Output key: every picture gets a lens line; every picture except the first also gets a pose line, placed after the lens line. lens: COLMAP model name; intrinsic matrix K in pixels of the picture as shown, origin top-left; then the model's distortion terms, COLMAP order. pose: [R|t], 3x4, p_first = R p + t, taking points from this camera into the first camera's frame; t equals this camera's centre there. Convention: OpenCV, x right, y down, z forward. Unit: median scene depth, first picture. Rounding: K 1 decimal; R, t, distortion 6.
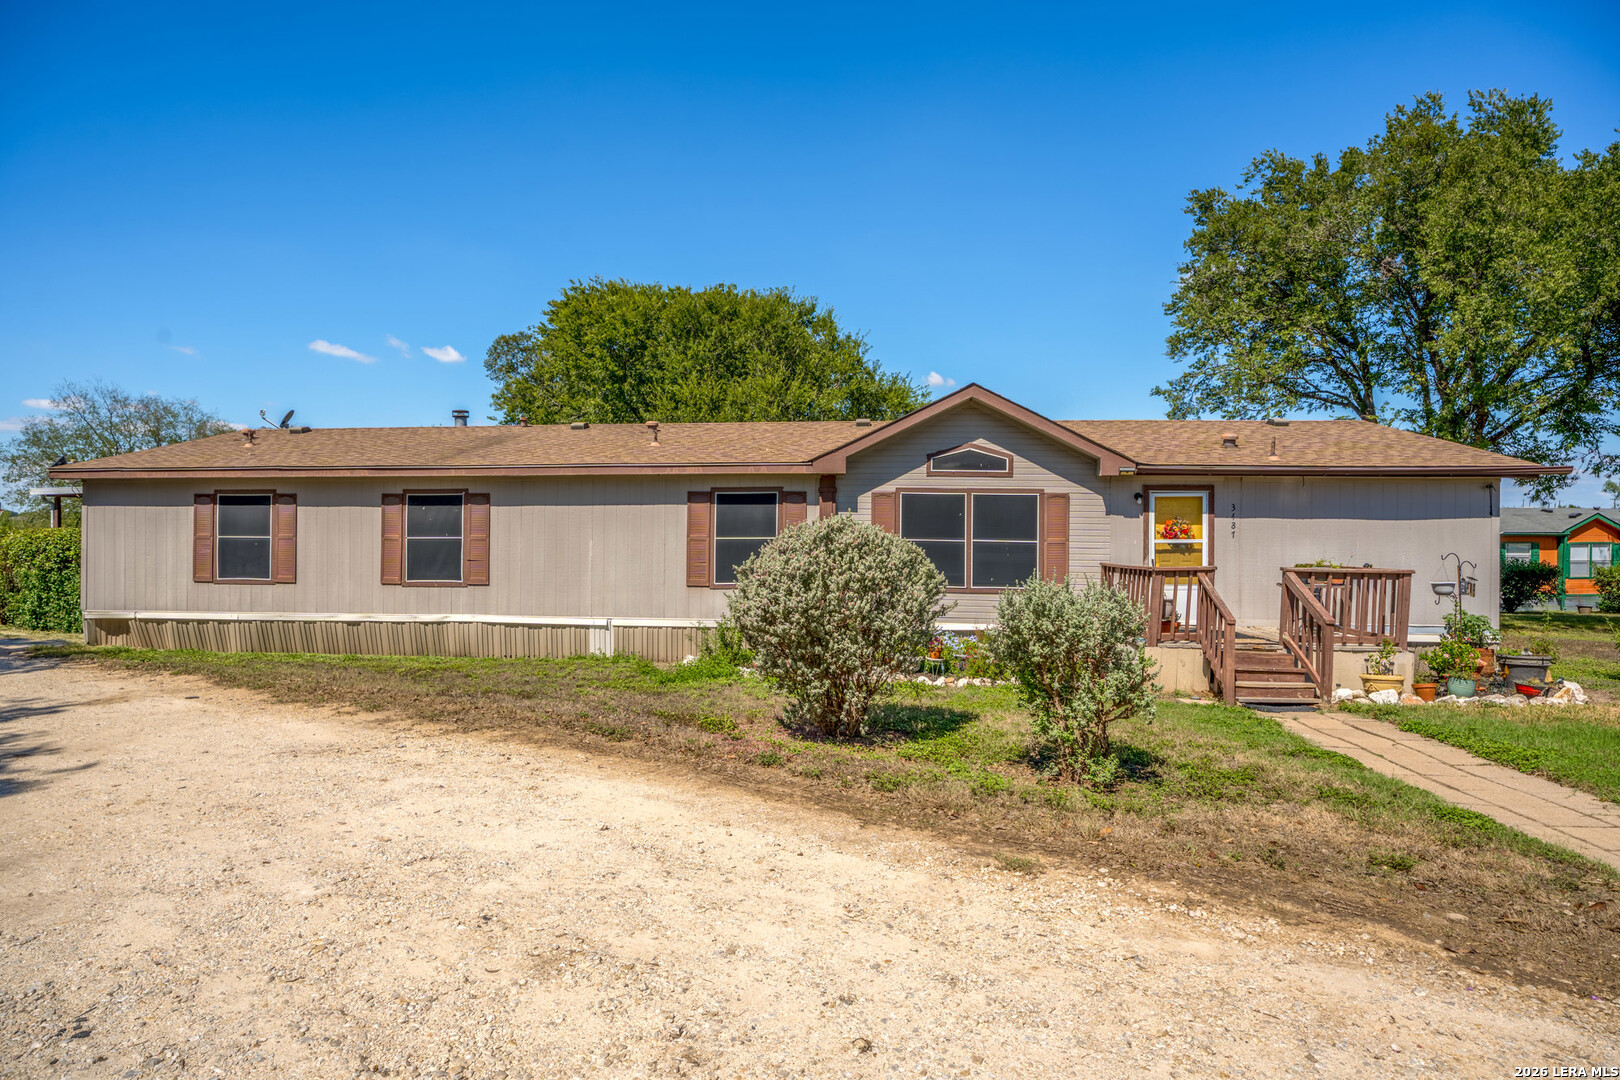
lens RADIAL K [[816.7, 0, 798.8], [0, 816.7, 535.3], [0, 0, 1]] dist [-0.018822, -0.001741]
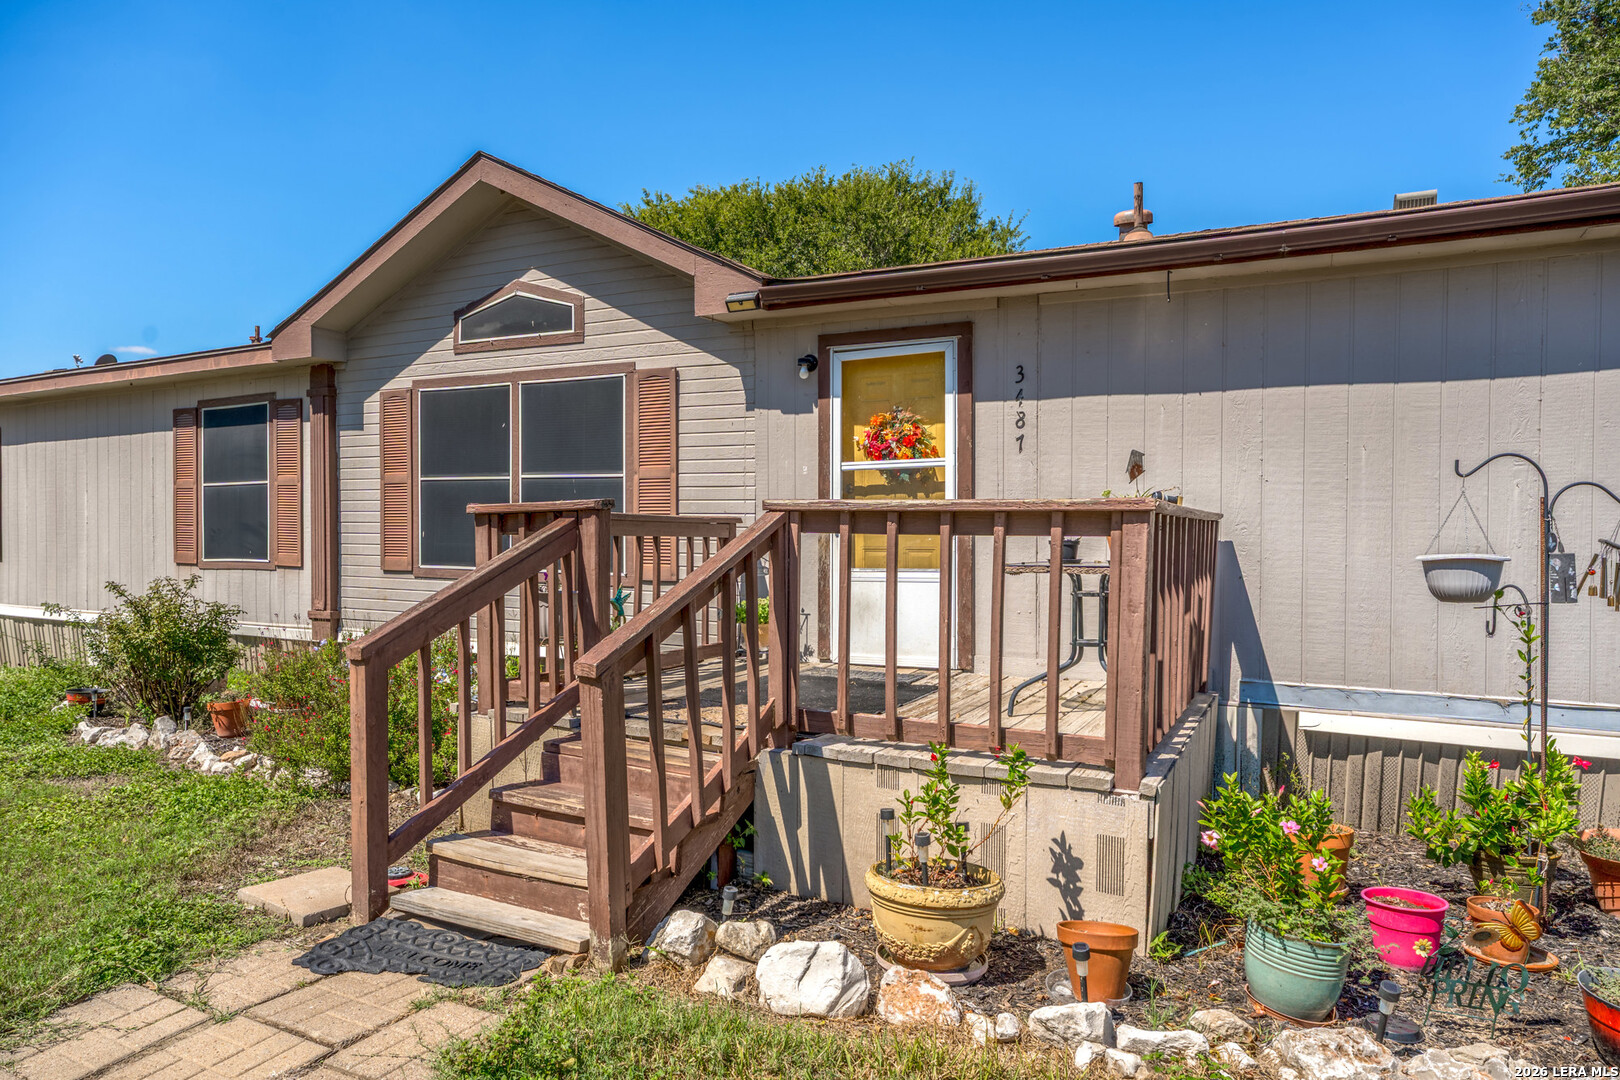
lens RADIAL K [[975.4, 0, 811.2], [0, 975.4, 540.7], [0, 0, 1]] dist [-0.009868, -0.001164]
pose [[0.932041, 0.001295, -0.362352, 0.580431], [0.001920, 0.999962, 0.008513, 0.040201], [0.362349, -0.008630, 0.932003, 0.496124]]
